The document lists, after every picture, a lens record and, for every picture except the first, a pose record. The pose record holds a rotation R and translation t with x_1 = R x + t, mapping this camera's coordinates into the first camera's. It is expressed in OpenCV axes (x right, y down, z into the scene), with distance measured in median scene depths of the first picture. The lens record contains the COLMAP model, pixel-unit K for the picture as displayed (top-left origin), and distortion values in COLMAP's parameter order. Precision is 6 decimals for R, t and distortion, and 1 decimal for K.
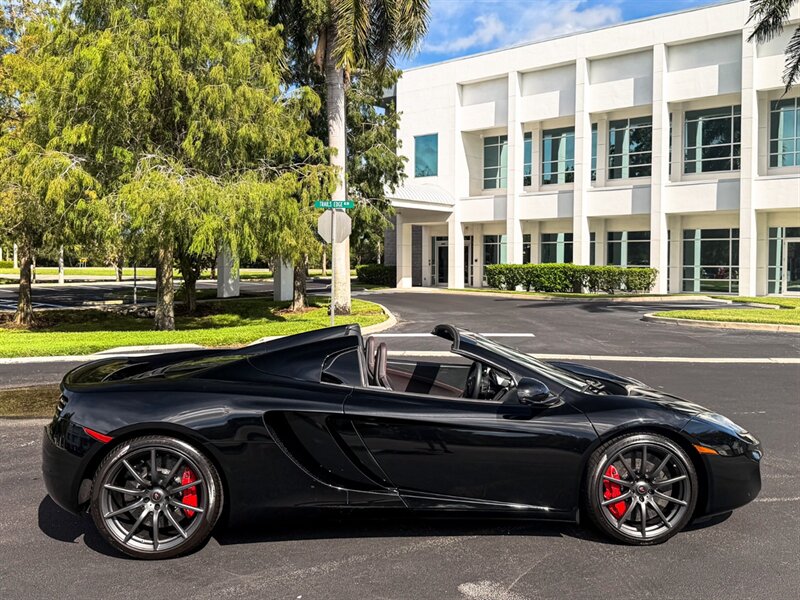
lens RADIAL K [[722.9, 0, 417.1], [0, 722.9, 295.9], [0, 0, 1]] dist [0.128158, -0.262303]
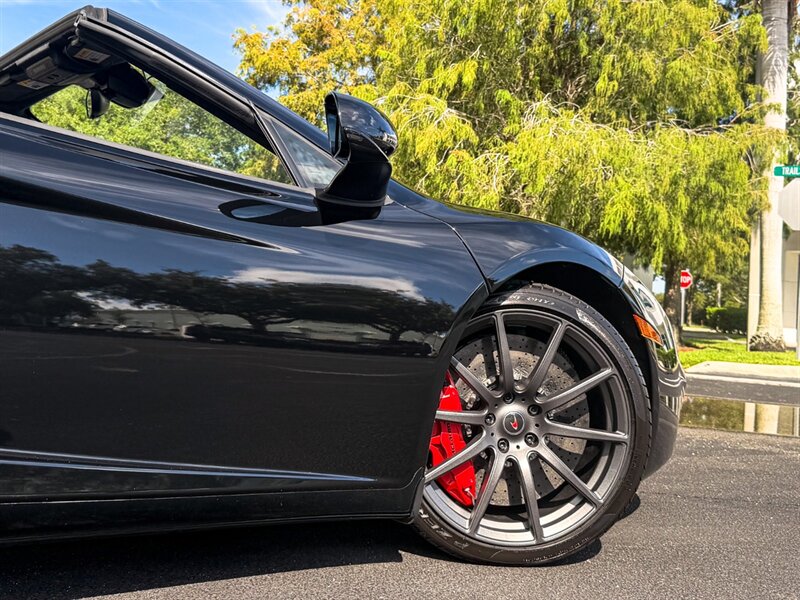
lens RADIAL K [[859.4, 0, 406.0], [0, 859.4, 241.4], [0, 0, 1]] dist [0.201533, -0.461670]
pose [[0.936038, 0.037137, -0.349935, -0.105054], [-0.082634, 0.989807, -0.115994, 0.034439], [0.342060, 0.137491, 0.929565, 0.094049]]
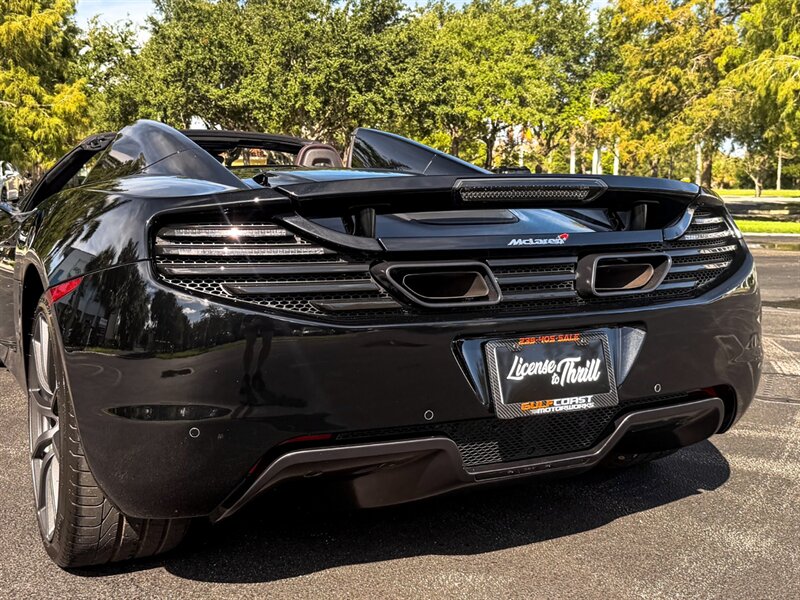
lens RADIAL K [[914.1, 0, 362.5], [0, 914.1, 255.0], [0, 0, 1]] dist [0.222059, -0.546542]
pose [[0.736020, 0.054249, -0.674783, -0.000427], [-0.036158, 0.998511, 0.040836, 0.036275], [0.675994, -0.005657, 0.736886, -0.250249]]
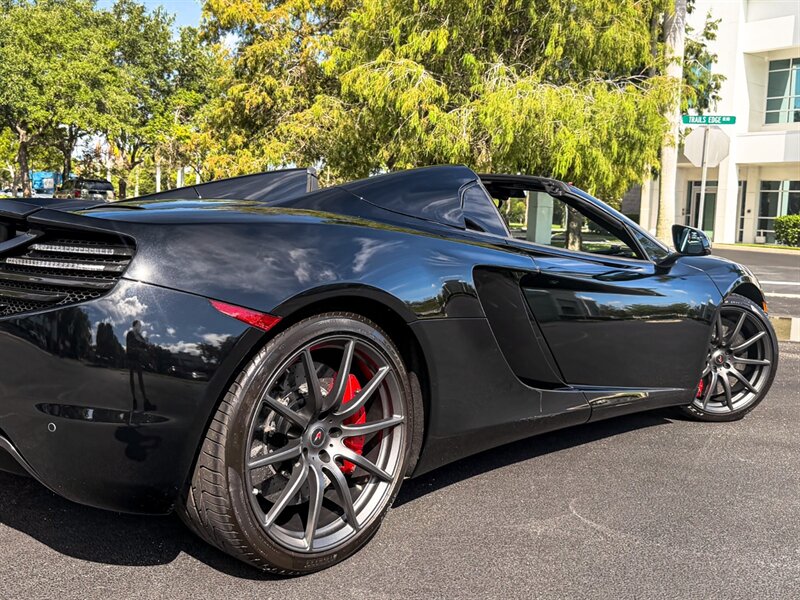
lens RADIAL K [[787.1, 0, 361.6], [0, 787.1, 262.7], [0, 0, 1]] dist [0.189886, -0.414410]
pose [[0.962376, 0.056831, -0.265712, -0.146709], [-0.053626, 0.998374, 0.019306, 0.023570], [0.266377, -0.004330, 0.963859, 0.009370]]
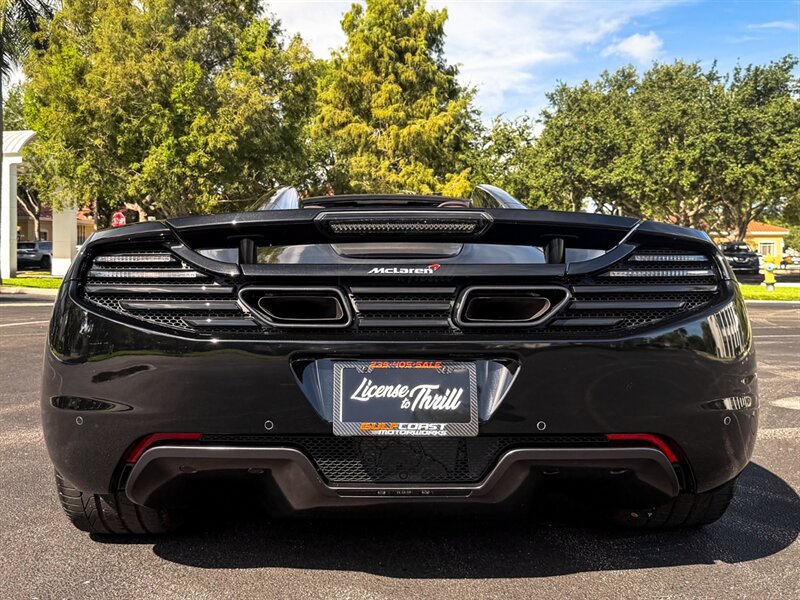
lens RADIAL K [[829.0, 0, 362.9], [0, 829.0, 268.6], [0, 0, 1]] dist [0.176398, -0.397997]
pose [[0.360329, 0.010943, -0.932761, 0.023852], [-0.046958, 0.998876, -0.006422, 0.038140], [0.931643, 0.046114, 0.360437, -0.214177]]
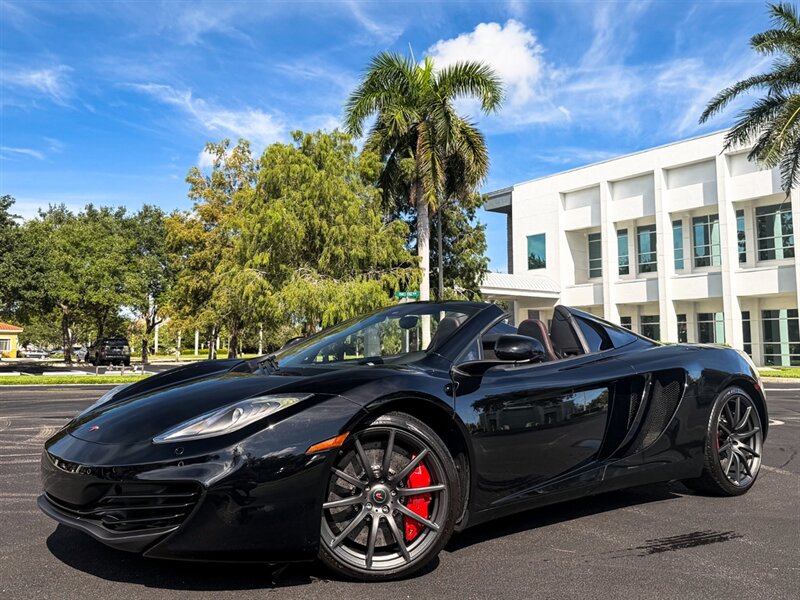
lens RADIAL K [[721.8, 0, 390.3], [0, 721.8, 274.2], [0, 0, 1]] dist [0.165667, -0.312209]
pose [[0.959278, -0.033007, -0.280530, 0.174241], [-0.010327, 0.988387, -0.151606, 0.041203], [0.282276, 0.148329, 0.947797, -0.300154]]
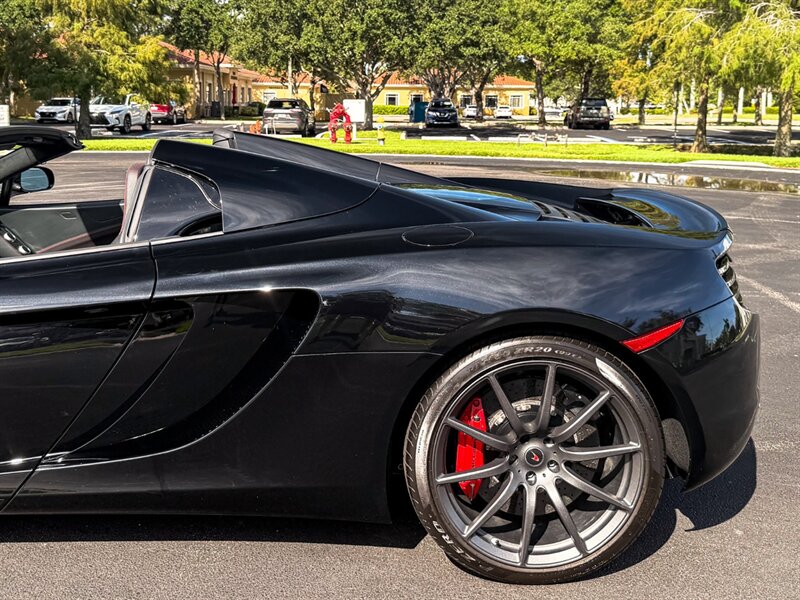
lens RADIAL K [[859.6, 0, 397.4], [0, 859.6, 201.1], [0, 0, 1]] dist [0.193169, -0.498098]
pose [[0.585491, 0.092350, -0.805402, 0.259295], [-0.047067, 0.995687, 0.079953, 0.020741], [0.809312, -0.008904, 0.587312, -0.165785]]
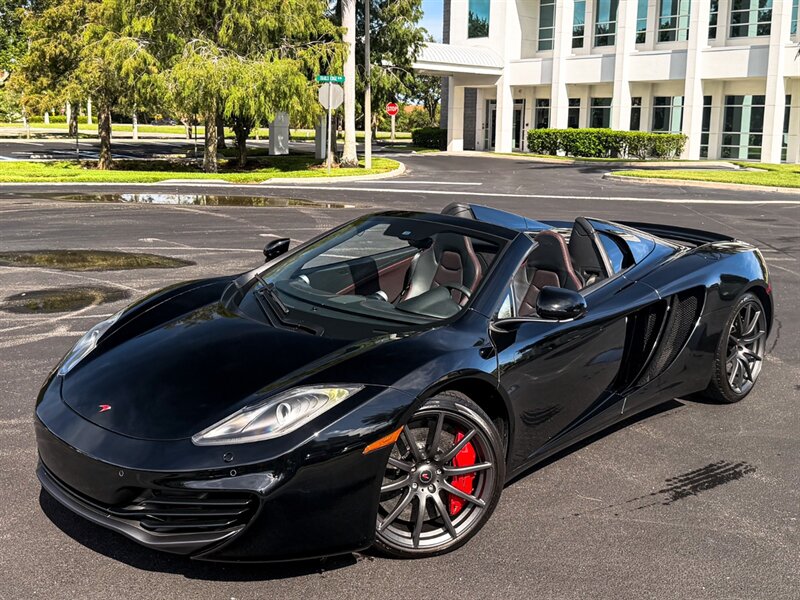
lens RADIAL K [[859.4, 0, 406.0], [0, 859.4, 241.4], [0, 0, 1]] dist [0.201533, -0.461670]
pose [[0.987948, 0.036767, -0.150353, 0.156221], [-0.023509, 0.995752, 0.089022, 0.013258], [0.152987, -0.084415, 0.984616, -0.313038]]
